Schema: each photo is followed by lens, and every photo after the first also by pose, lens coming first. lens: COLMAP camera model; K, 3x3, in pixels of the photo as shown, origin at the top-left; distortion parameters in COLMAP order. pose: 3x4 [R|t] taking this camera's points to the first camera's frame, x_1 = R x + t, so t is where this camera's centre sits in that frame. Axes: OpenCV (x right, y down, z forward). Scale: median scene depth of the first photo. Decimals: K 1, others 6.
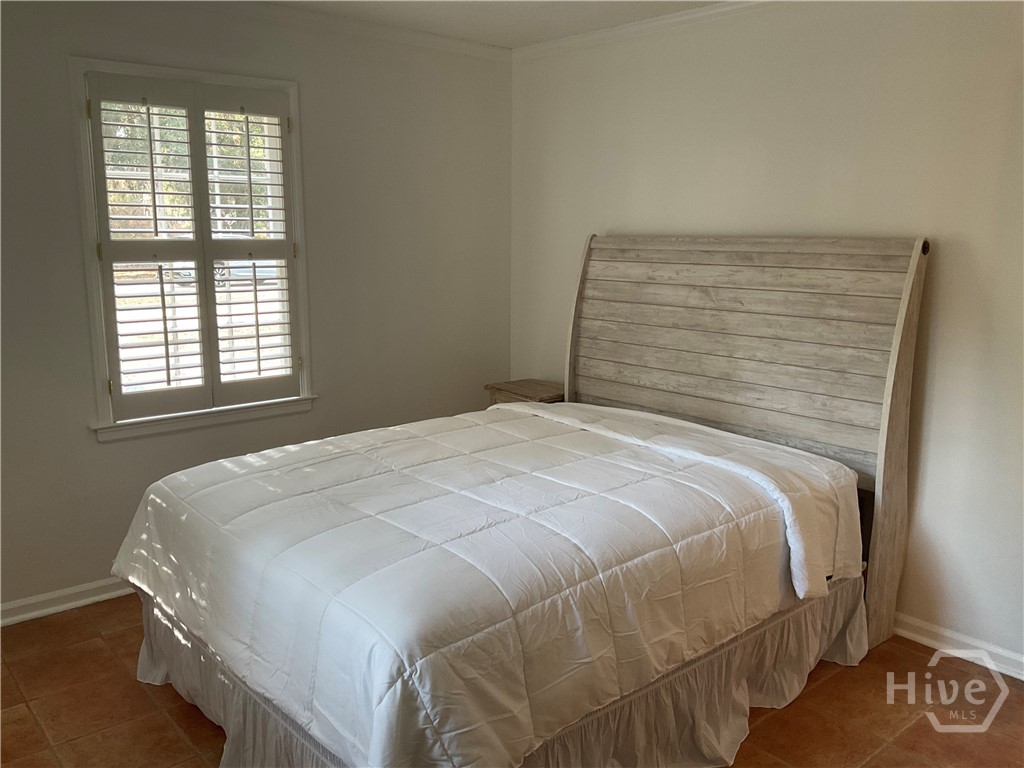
lens RADIAL K [[845.1, 0, 462.4], [0, 845.1, 388.1], [0, 0, 1]] dist [0.018469, -0.056579]
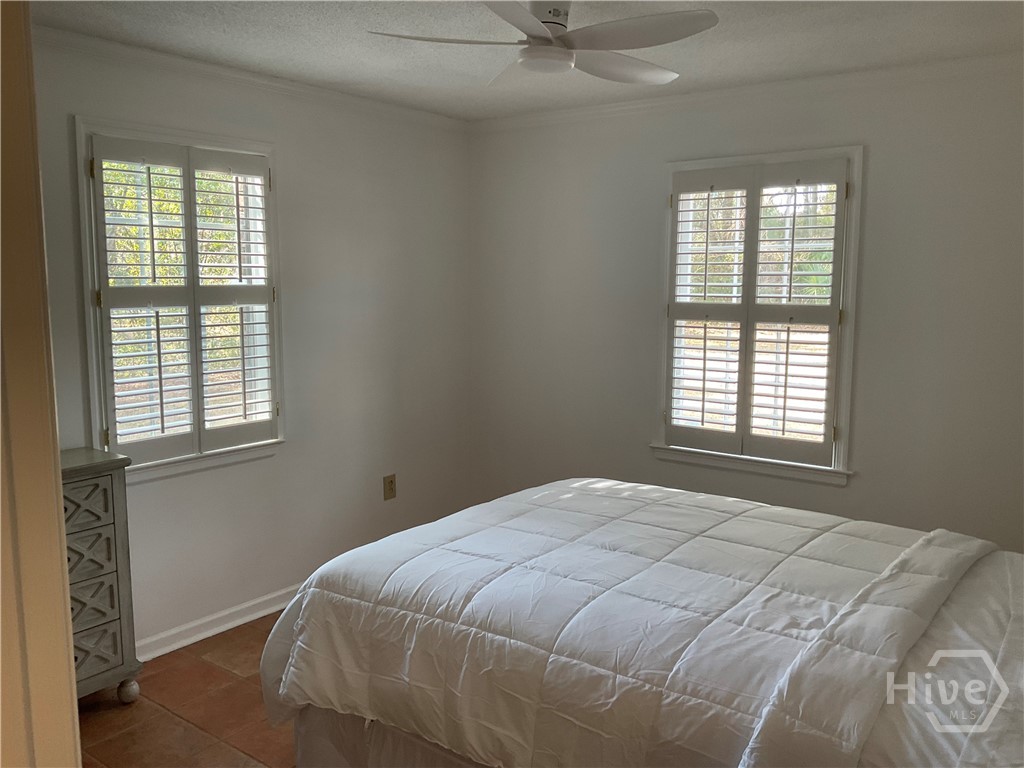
lens RADIAL K [[845.1, 0, 552.1], [0, 845.1, 389.4], [0, 0, 1]] dist [0.018469, -0.056579]
pose [[0.234957, 0.119195, -0.964670, 0.777151], [-0.181455, 0.980385, 0.076941, -0.111864], [0.954918, 0.156966, 0.251977, 0.531450]]
